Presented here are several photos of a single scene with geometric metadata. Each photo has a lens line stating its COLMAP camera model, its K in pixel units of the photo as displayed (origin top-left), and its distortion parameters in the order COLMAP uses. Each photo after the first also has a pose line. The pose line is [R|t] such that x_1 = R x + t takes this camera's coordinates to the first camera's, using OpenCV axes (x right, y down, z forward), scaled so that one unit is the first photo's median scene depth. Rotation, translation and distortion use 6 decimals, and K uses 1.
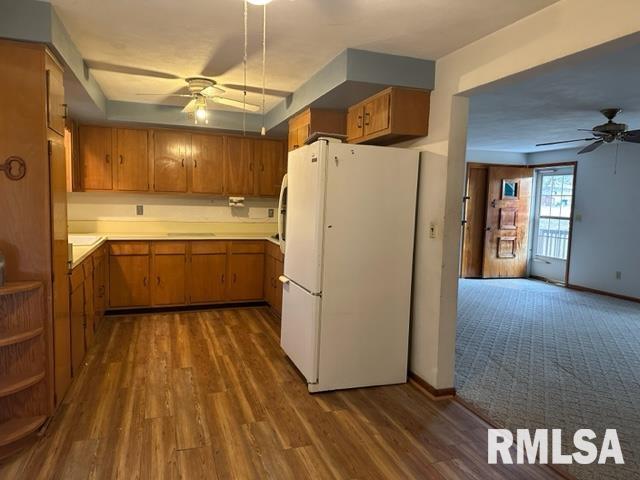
lens RADIAL K [[443.7, 0, 326.1], [0, 443.7, 238.8], [0, 0, 1]] dist [0.057944, -0.083960]
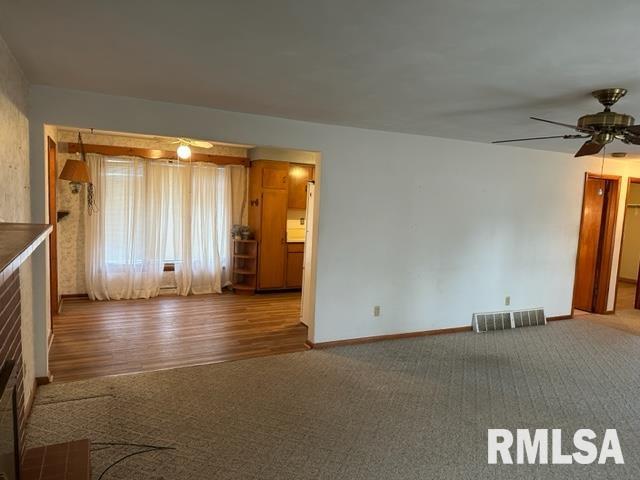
lens RADIAL K [[443.7, 0, 320.5], [0, 443.7, 241.2], [0, 0, 1]] dist [0.057944, -0.083960]
pose [[0.128691, 0.072143, -0.989057, 1.489784], [-0.131449, 0.989791, 0.055092, -0.071037], [0.982934, 0.122921, 0.136861, 0.685659]]
